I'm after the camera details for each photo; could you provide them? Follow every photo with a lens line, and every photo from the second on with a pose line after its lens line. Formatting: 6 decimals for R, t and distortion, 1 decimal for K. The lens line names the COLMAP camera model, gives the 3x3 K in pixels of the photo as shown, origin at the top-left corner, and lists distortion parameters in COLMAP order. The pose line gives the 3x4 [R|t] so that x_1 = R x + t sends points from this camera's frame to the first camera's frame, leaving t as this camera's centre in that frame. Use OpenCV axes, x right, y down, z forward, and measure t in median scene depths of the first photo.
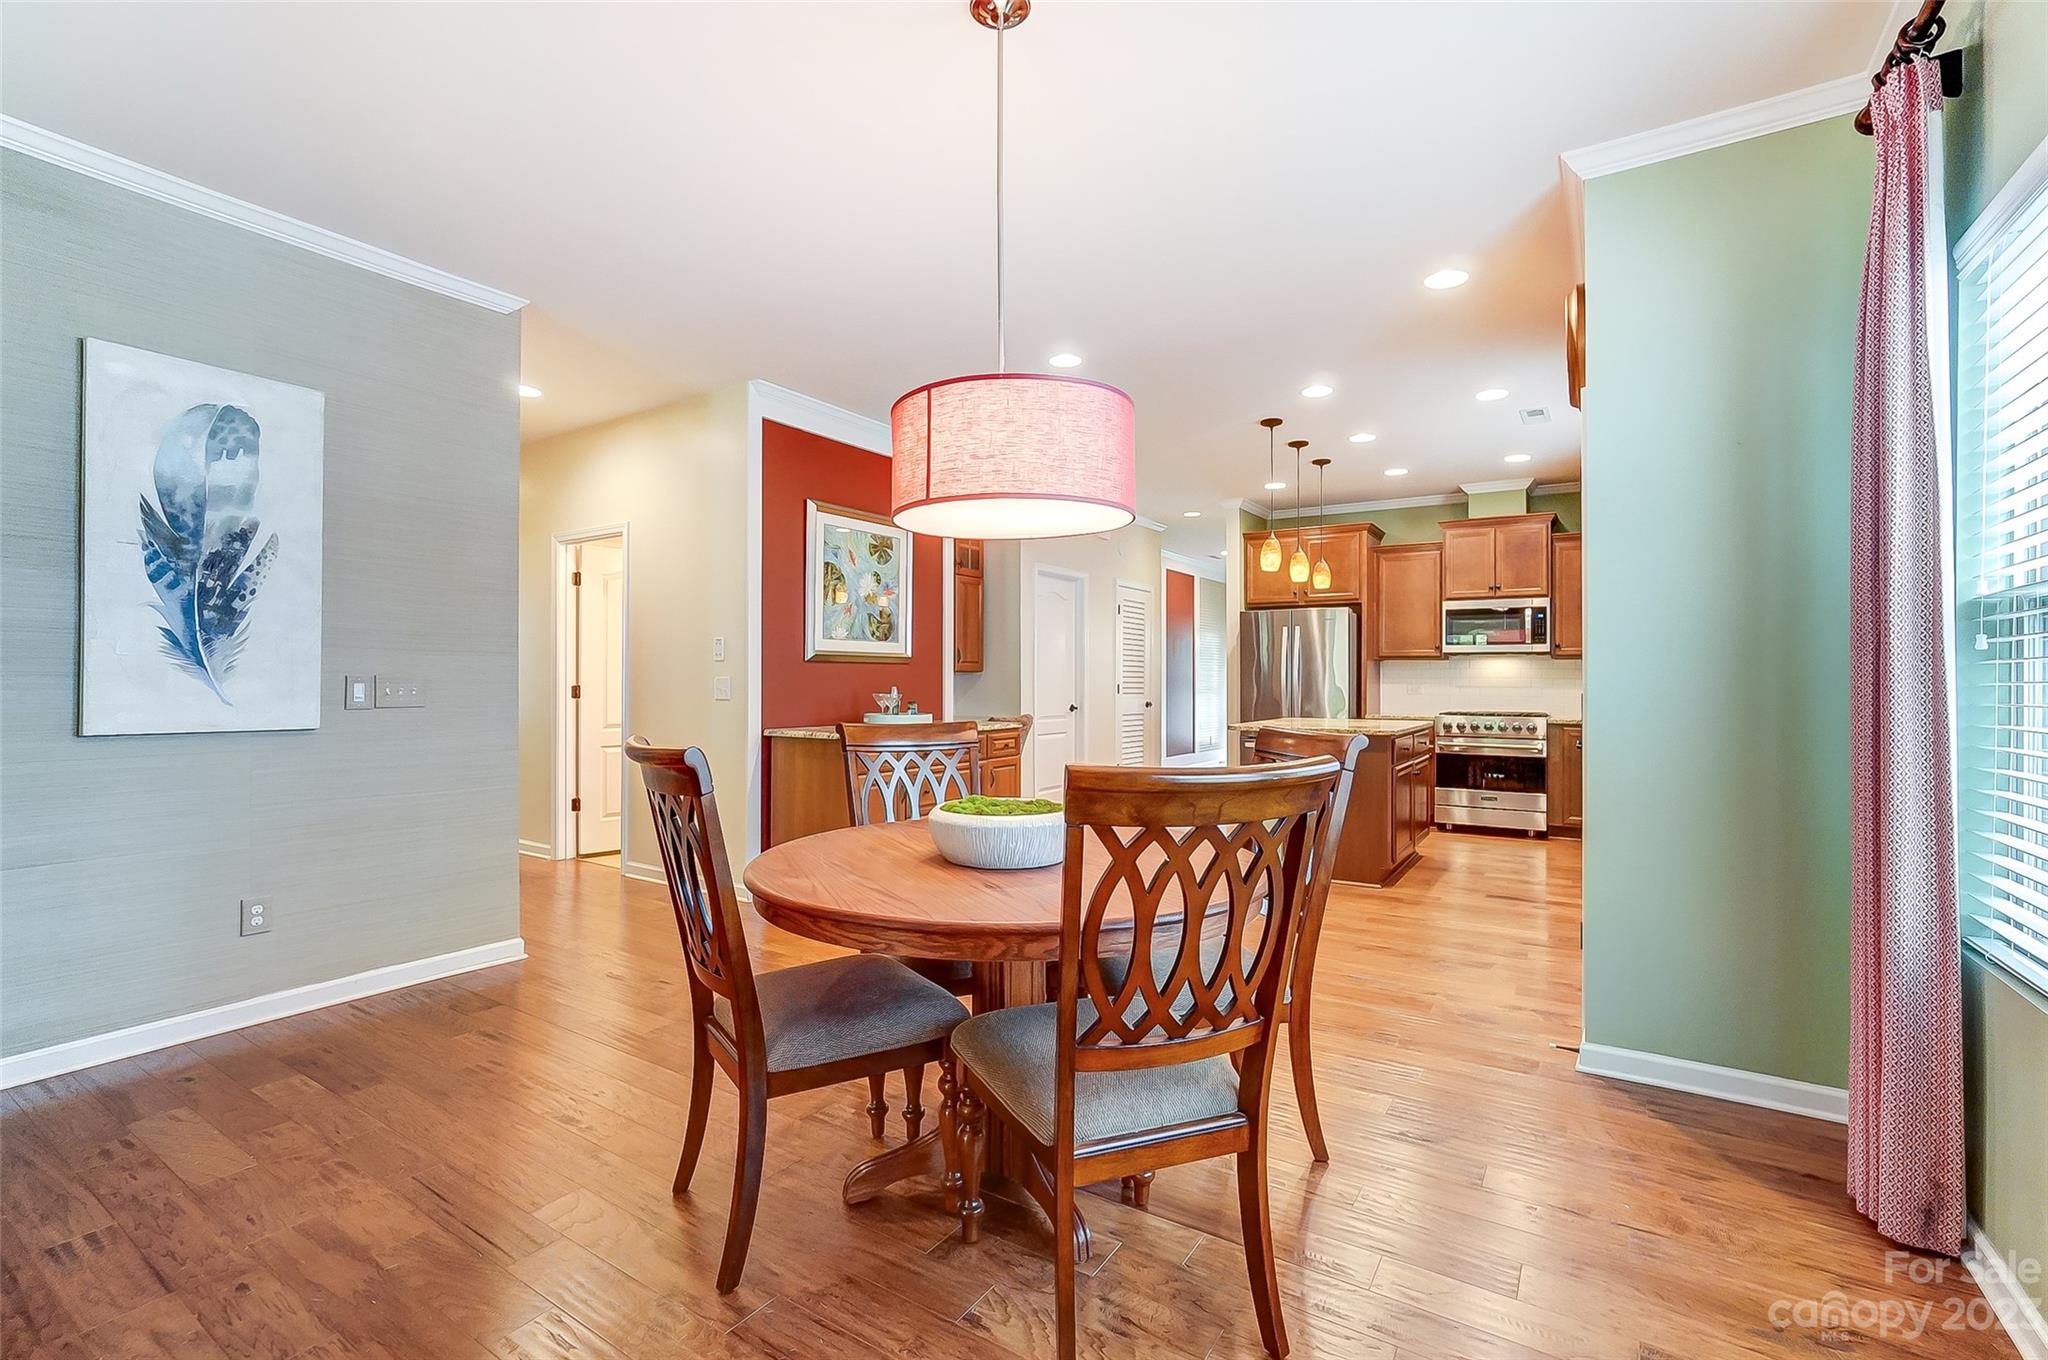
lens RADIAL K [[928.1, 0, 1002.1], [0, 928.1, 678.2], [0, 0, 1]] dist [-0.014014, 0.000375]
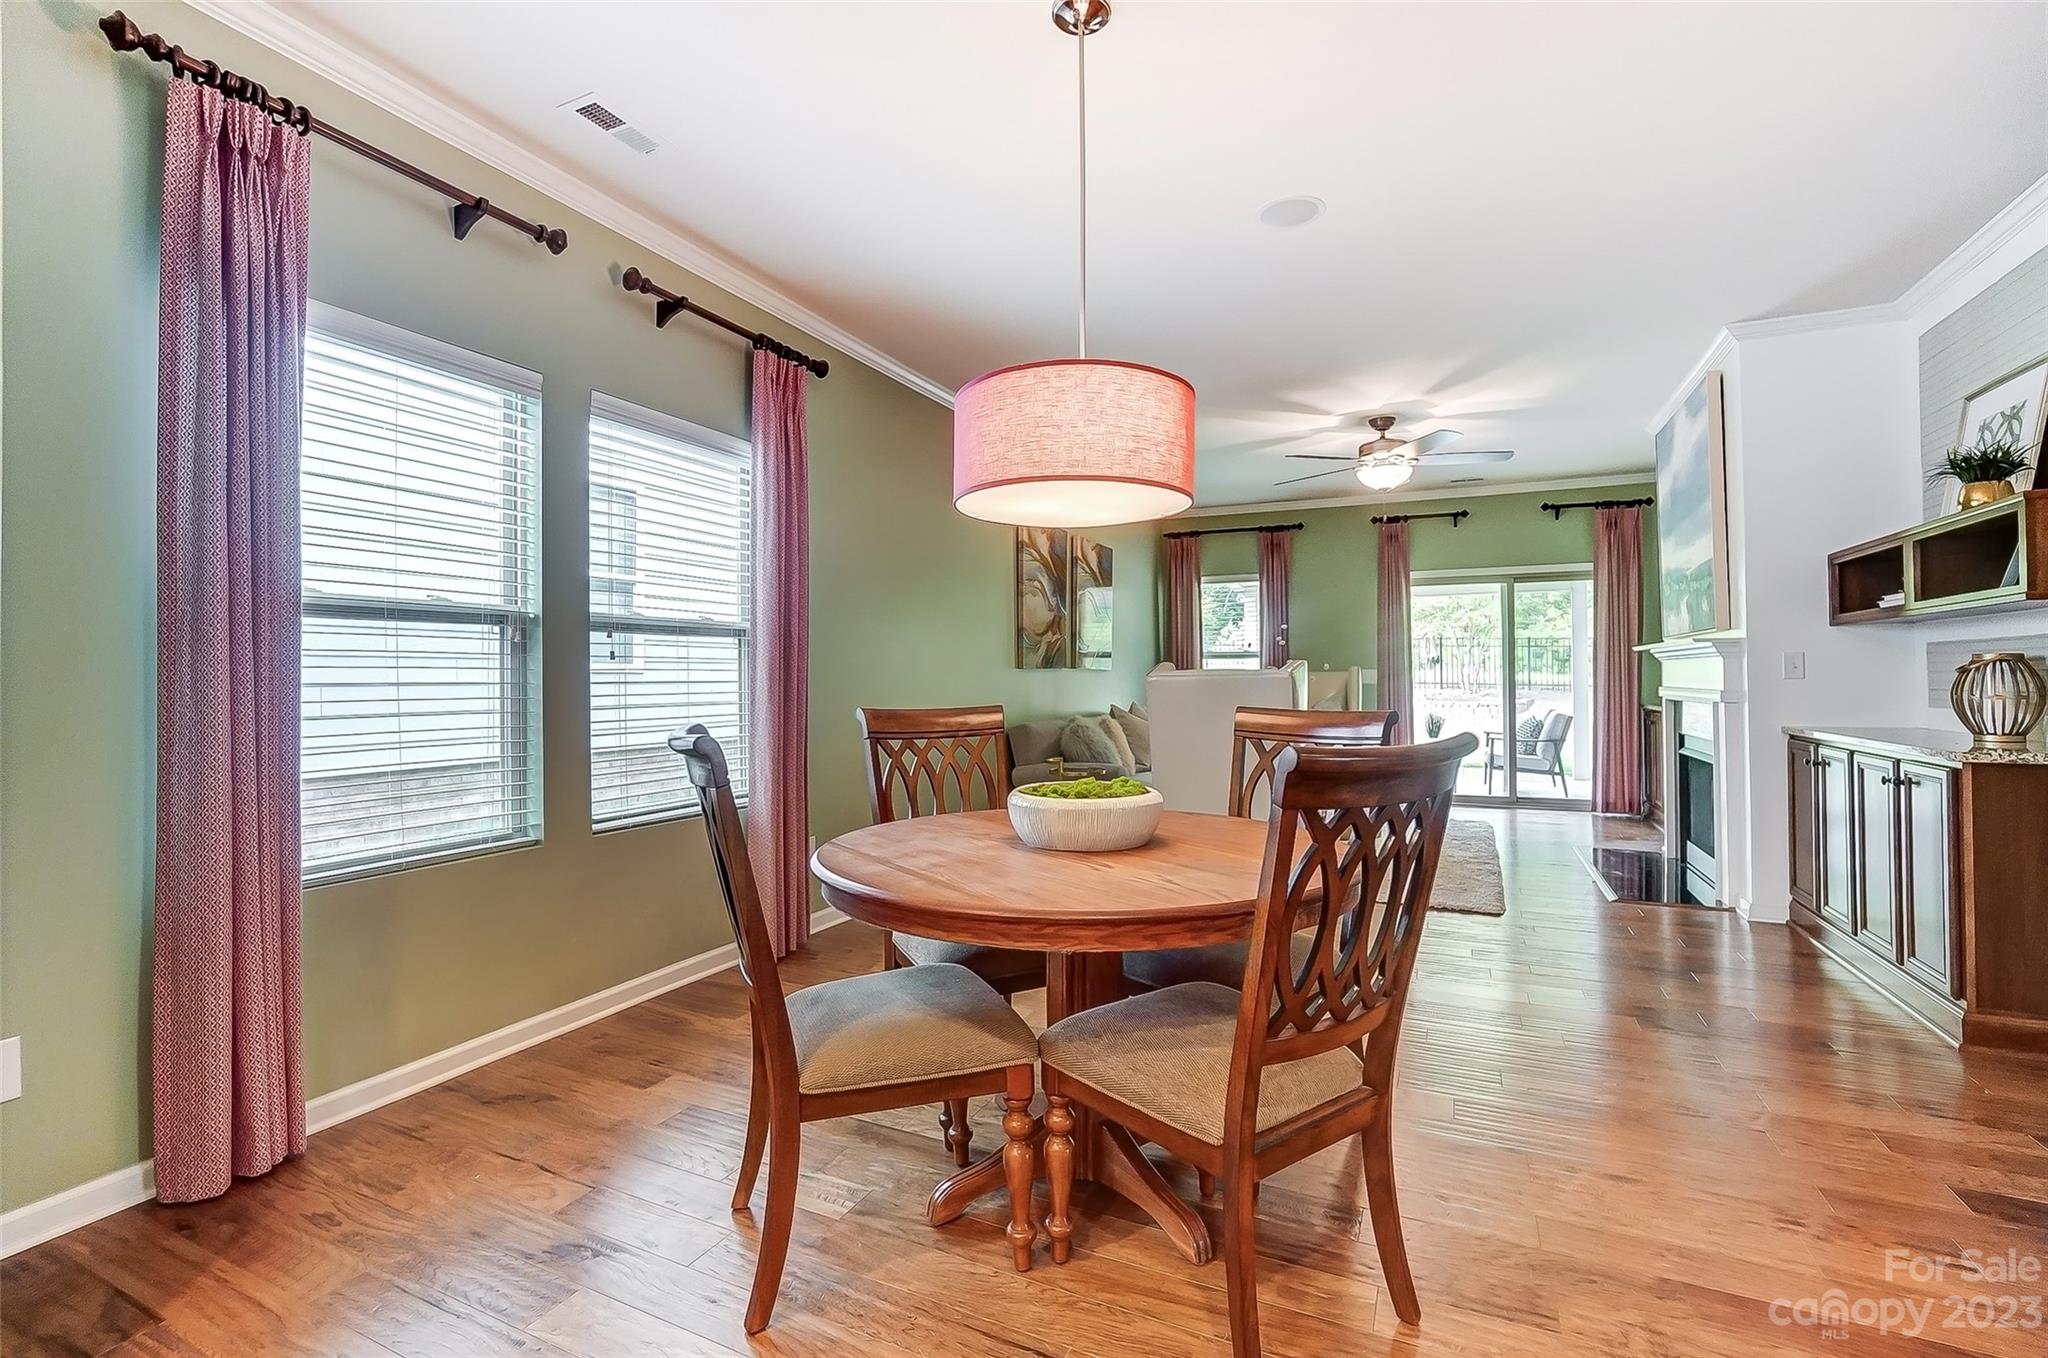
lens RADIAL K [[912.7, 0, 991.2], [0, 912.7, 665.2], [0, 0, 1]] dist [-0.040866, 0.012124]
pose [[-0.992256, 0.003205, -0.124169, 0.066965], [0.005801, 0.999772, -0.020553, 0.006716], [0.124075, -0.021114, -0.992048, 0.614089]]
